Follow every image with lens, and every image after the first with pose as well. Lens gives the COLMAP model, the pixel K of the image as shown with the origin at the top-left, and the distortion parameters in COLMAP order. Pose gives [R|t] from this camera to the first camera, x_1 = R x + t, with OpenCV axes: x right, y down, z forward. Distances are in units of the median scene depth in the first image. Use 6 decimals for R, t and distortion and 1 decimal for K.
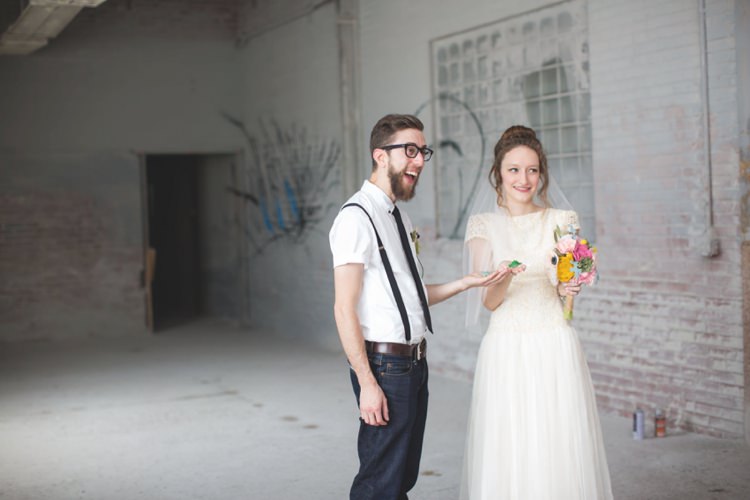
lens RADIAL K [[1001.0, 0, 372.1], [0, 1001.0, 247.5], [0, 0, 1]] dist [-0.122103, 0.000000]
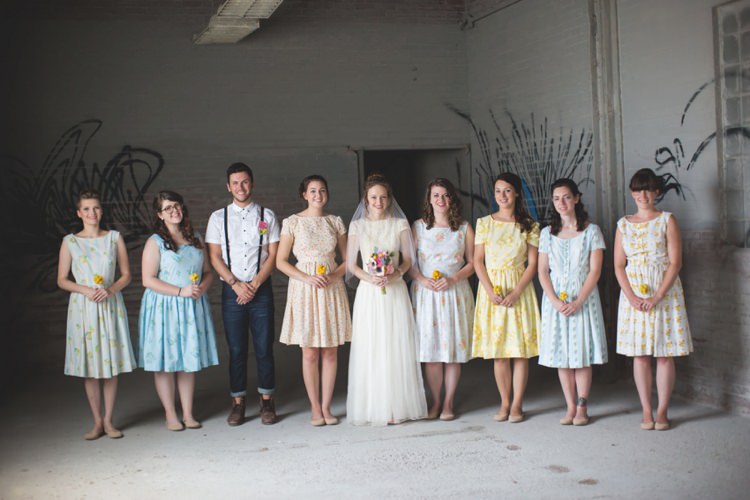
lens RADIAL K [[1001.0, 0, 376.7], [0, 1001.0, 252.2], [0, 0, 1]] dist [-0.122103, 0.000000]
pose [[0.982368, 0.004088, -0.186914, -0.054402], [-0.003767, 0.999991, 0.002071, -0.003907], [0.186921, -0.001331, 0.982374, 0.126464]]
